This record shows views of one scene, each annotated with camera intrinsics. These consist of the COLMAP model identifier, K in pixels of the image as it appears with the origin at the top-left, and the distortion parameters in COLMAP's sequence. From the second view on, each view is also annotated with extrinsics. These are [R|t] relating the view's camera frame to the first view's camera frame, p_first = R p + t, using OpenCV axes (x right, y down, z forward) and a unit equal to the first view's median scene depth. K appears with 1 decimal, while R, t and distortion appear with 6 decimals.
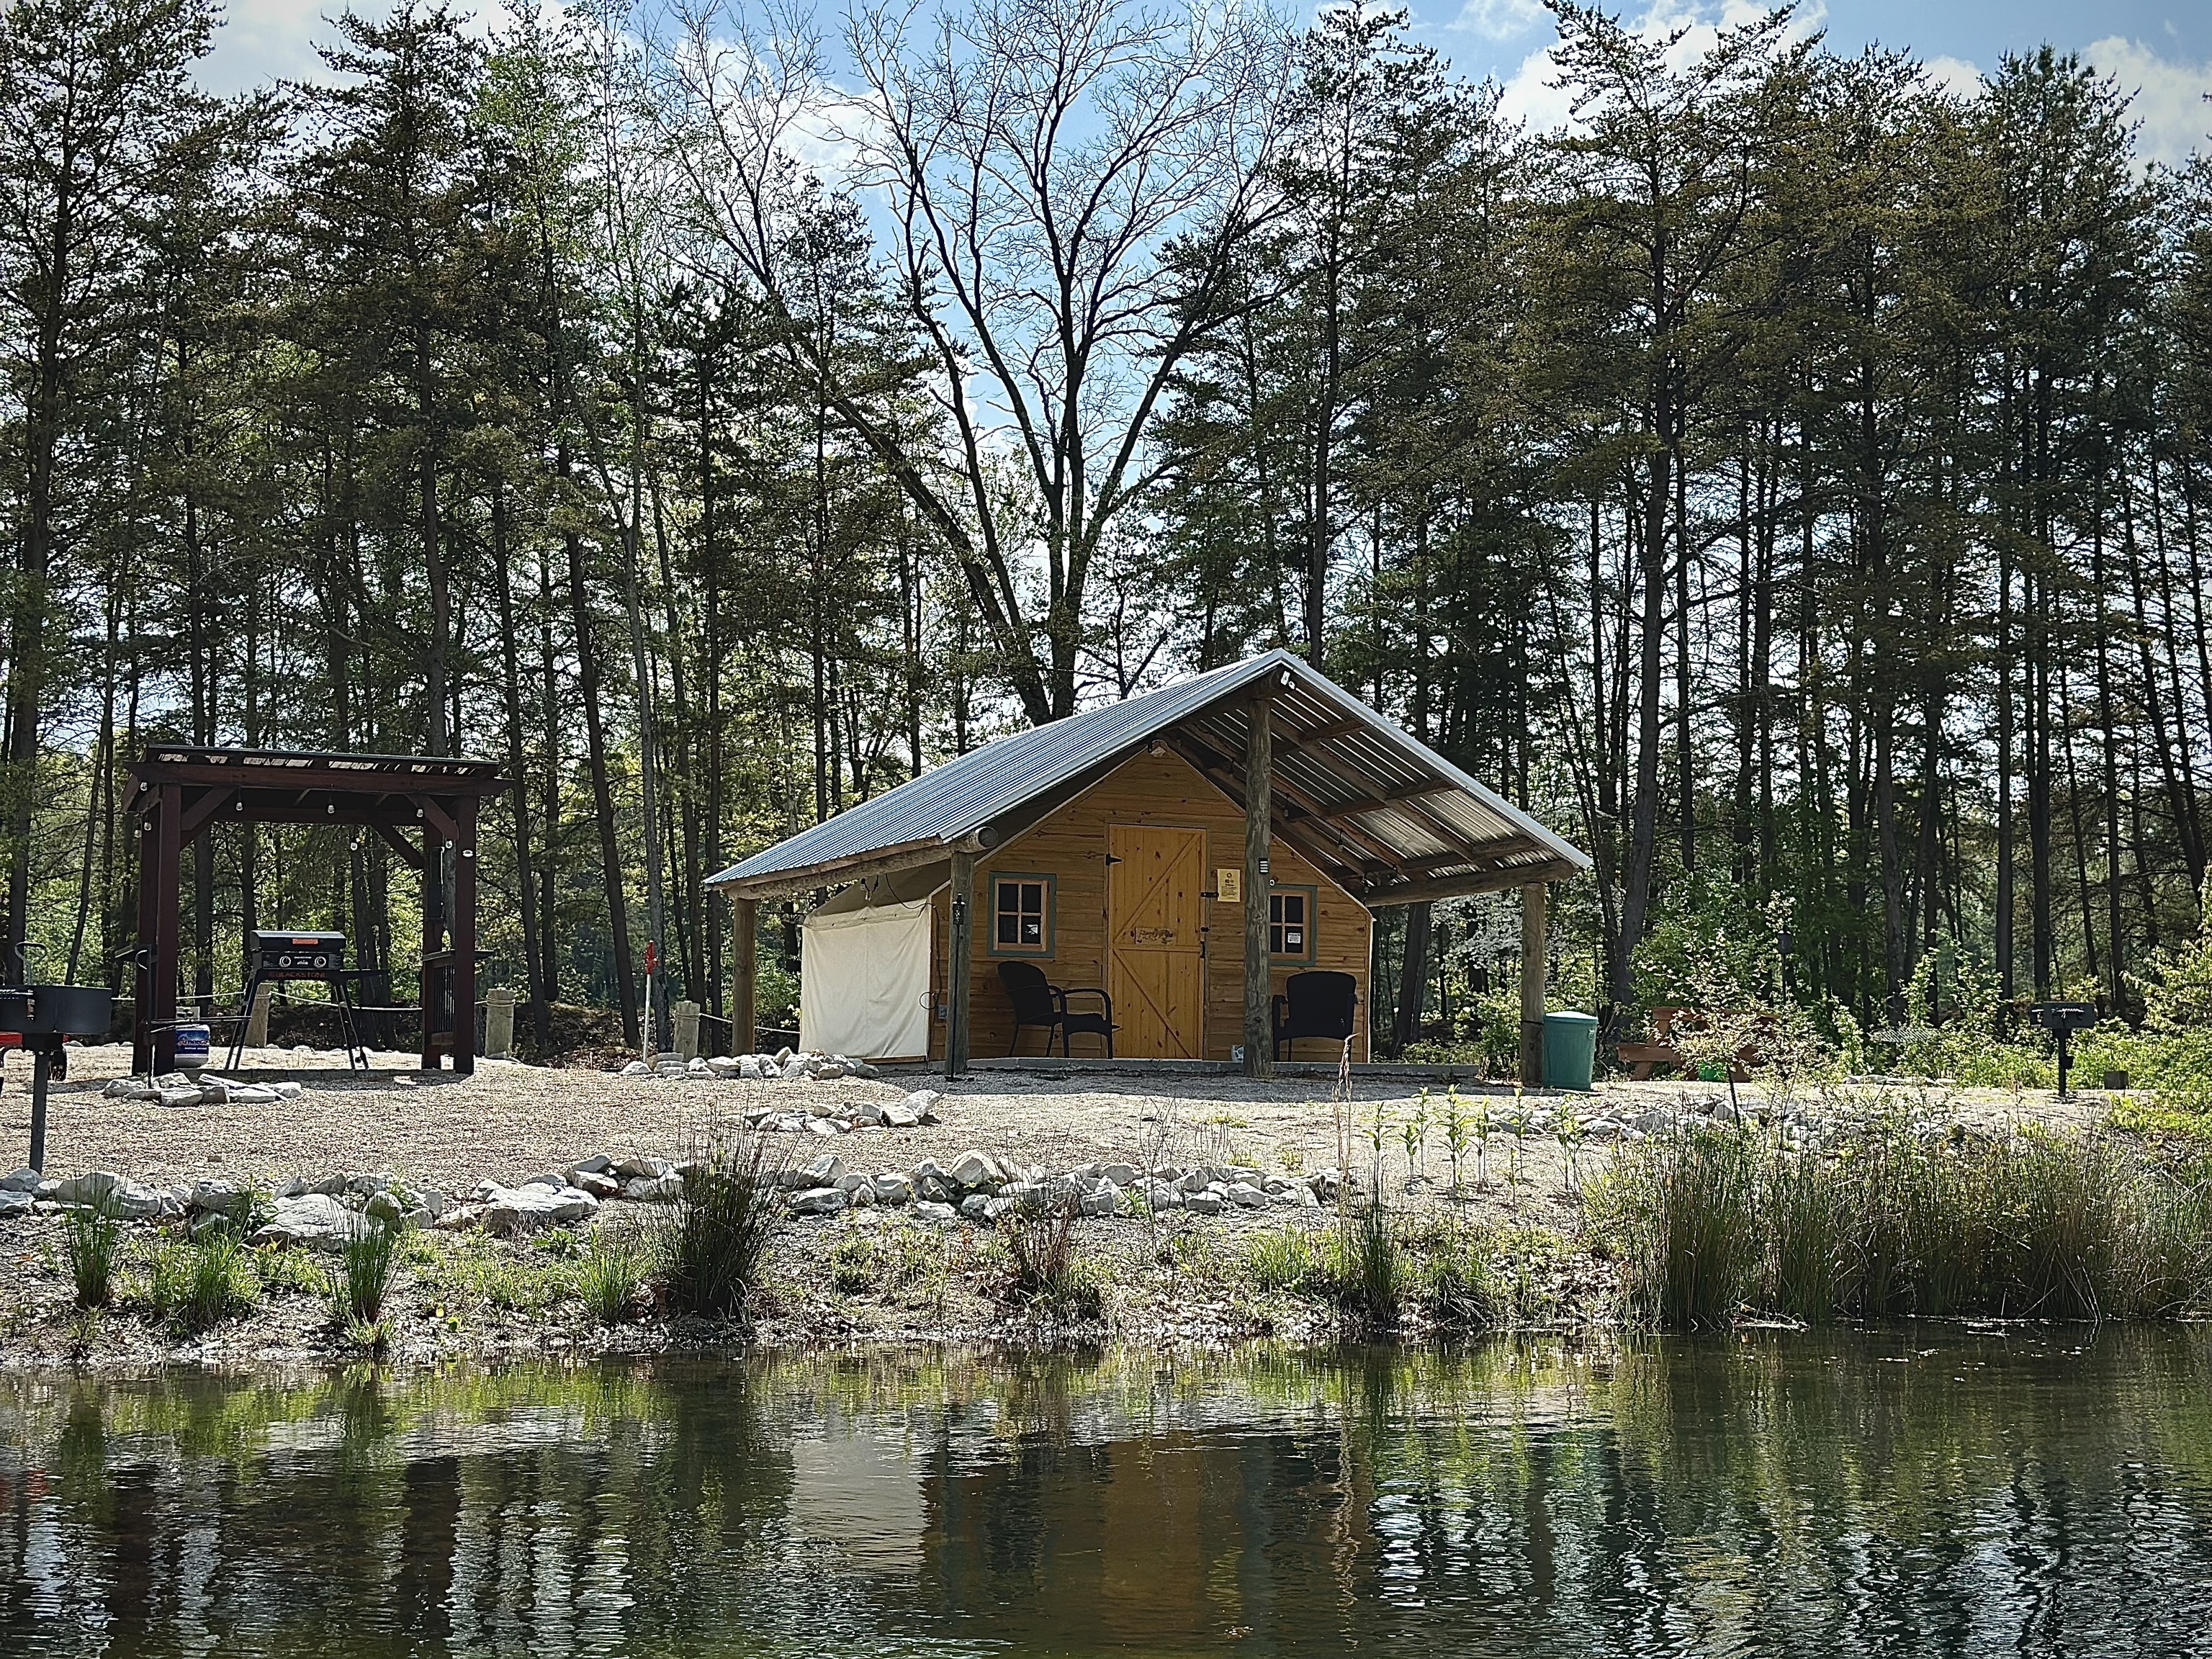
lens RADIAL K [[3090.2, 0, 1106.0], [0, 3090.2, 829.5], [0, 0, 1]] dist [0.110672, 0.030501]
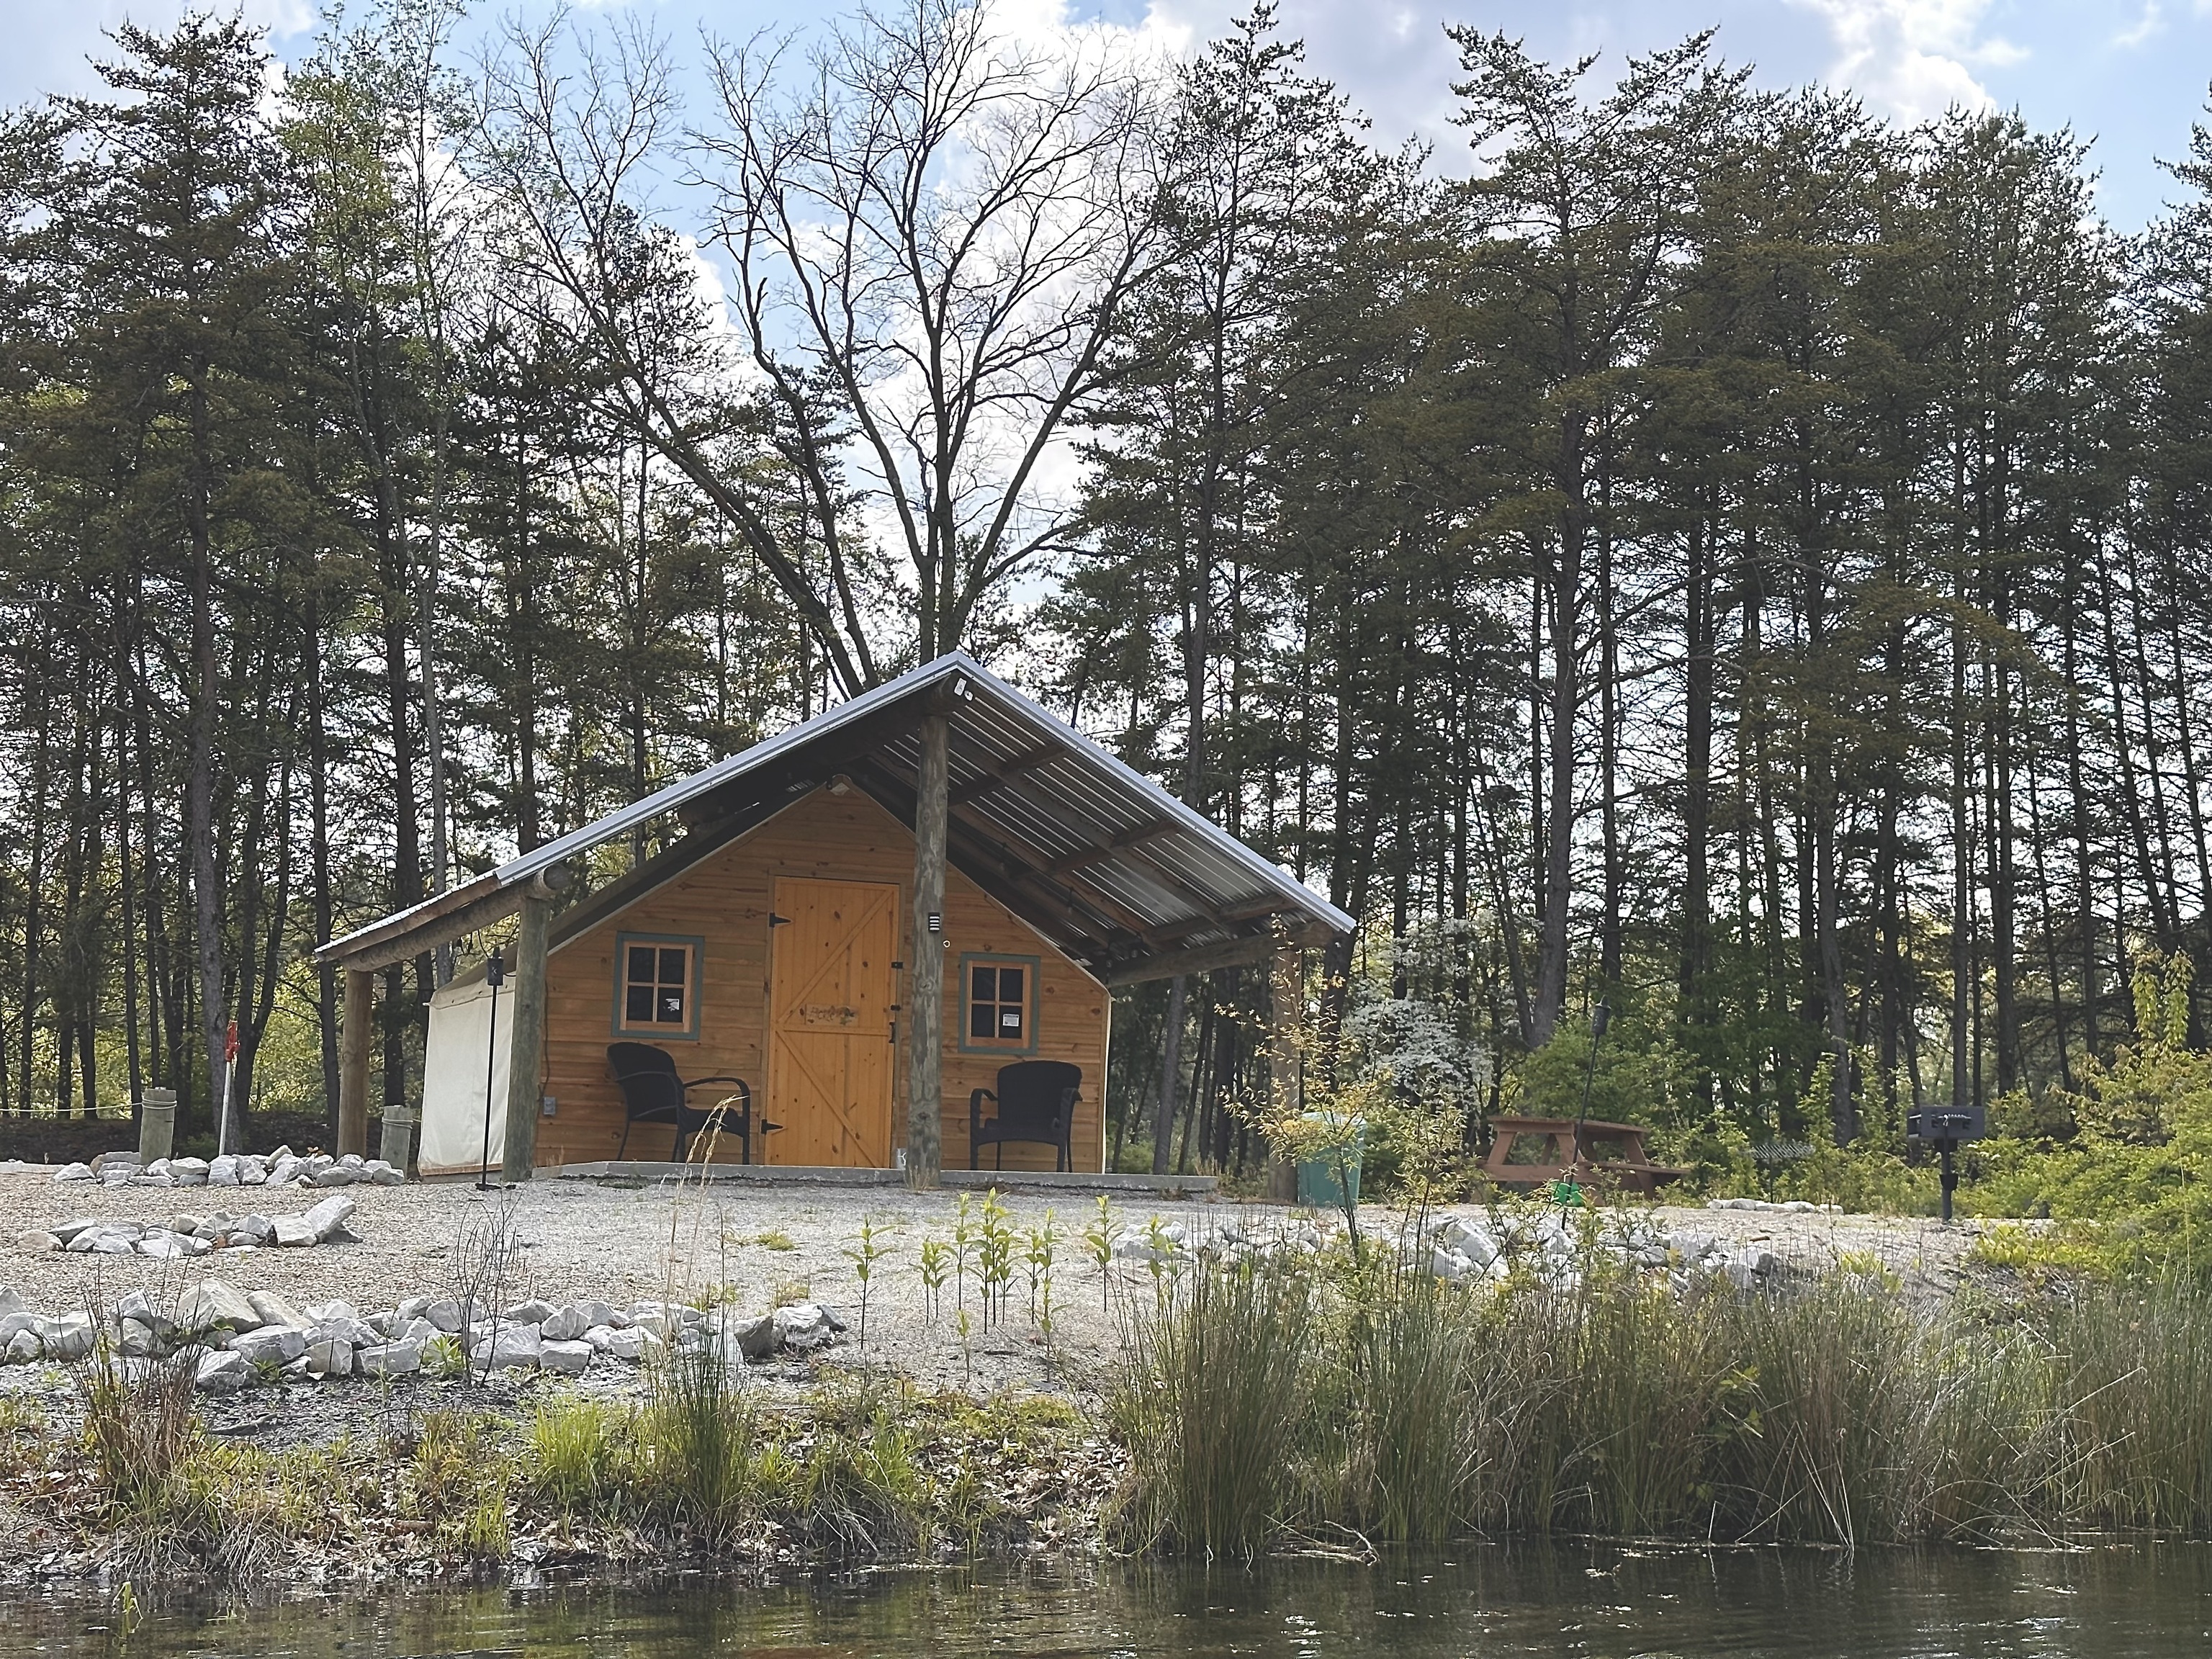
lens RADIAL K [[3044.4, 0, 1098.9], [0, 3044.4, 794.4], [0, 0, 1]] dist [0.141514, -0.111534]
pose [[0.999891, 0.007647, -0.012634, 0.052015], [-0.008342, 0.998397, -0.055986, 0.011341], [0.012185, 0.056085, 0.998352, 0.107120]]
